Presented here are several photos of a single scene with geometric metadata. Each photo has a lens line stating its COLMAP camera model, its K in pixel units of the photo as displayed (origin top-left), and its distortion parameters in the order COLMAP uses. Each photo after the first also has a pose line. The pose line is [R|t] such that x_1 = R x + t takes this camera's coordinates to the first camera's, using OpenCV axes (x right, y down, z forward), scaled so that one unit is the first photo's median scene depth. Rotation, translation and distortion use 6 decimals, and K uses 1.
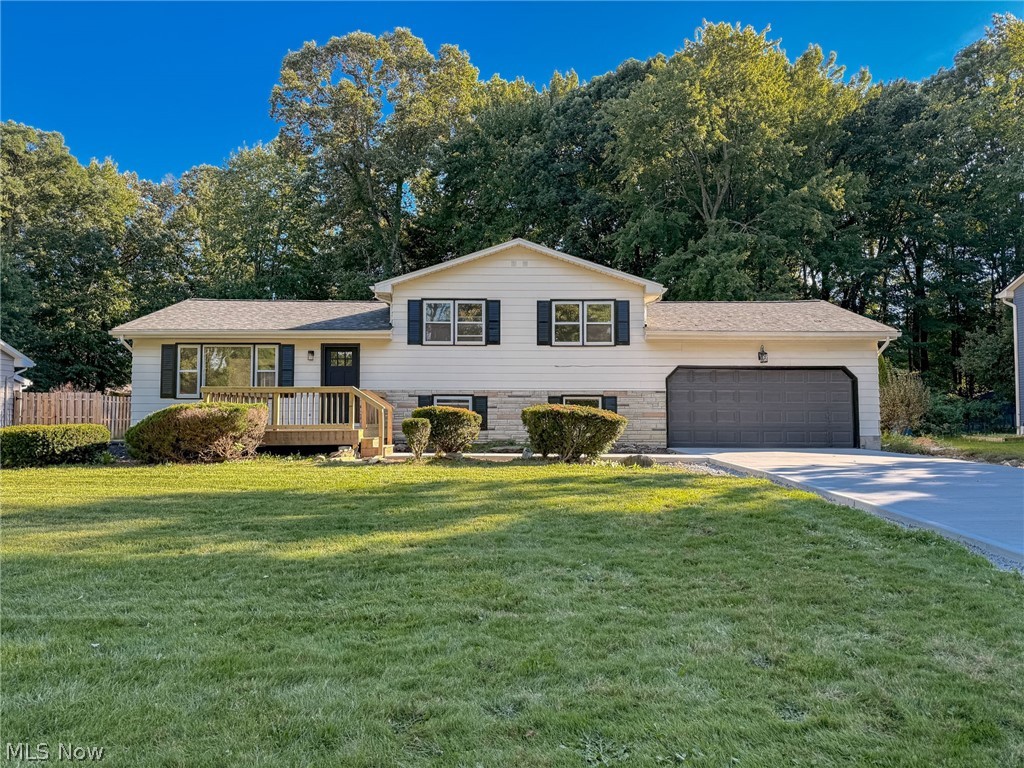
lens RADIAL K [[722.5, 0, 518.9], [0, 722.5, 378.3], [0, 0, 1]] dist [0.046428, -0.053700]
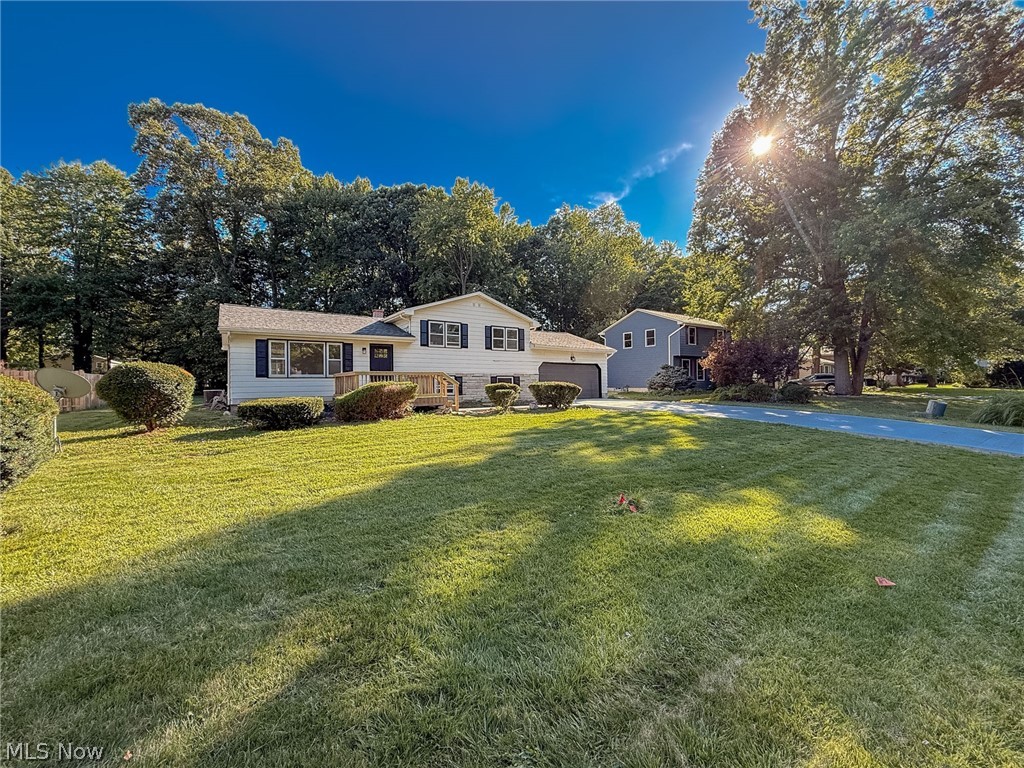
lens RADIAL K [[406.9, 0, 514.8], [0, 406.9, 376.6], [0, 0, 1]] dist [-0.000268, -0.000062]
pose [[0.827050, 0.000370, 0.562128, -0.511053], [-0.019854, 0.999395, 0.028554, -0.006794], [-0.561777, -0.034776, 0.826558, 0.070323]]
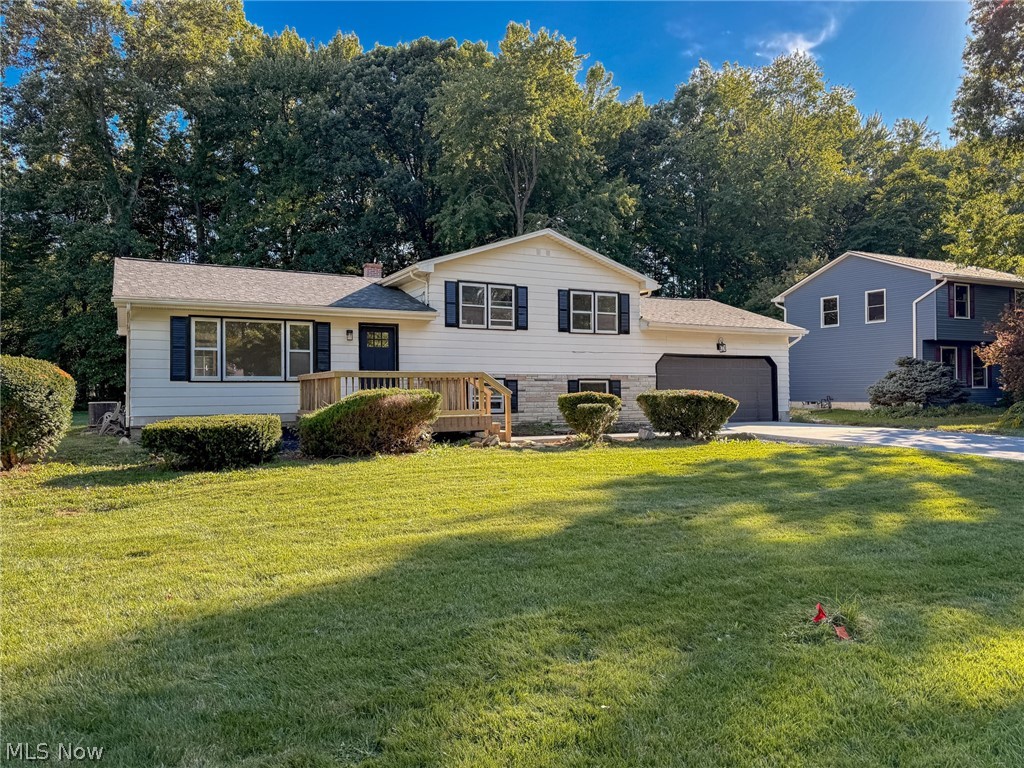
lens RADIAL K [[722.5, 0, 519.5], [0, 722.5, 394.1], [0, 0, 1]] dist [0.046428, -0.053700]
pose [[0.890747, -0.007195, 0.454442, -0.507950], [-0.017404, 0.998601, 0.049924, -0.006423], [-0.454166, -0.052378, 0.889376, 0.078605]]
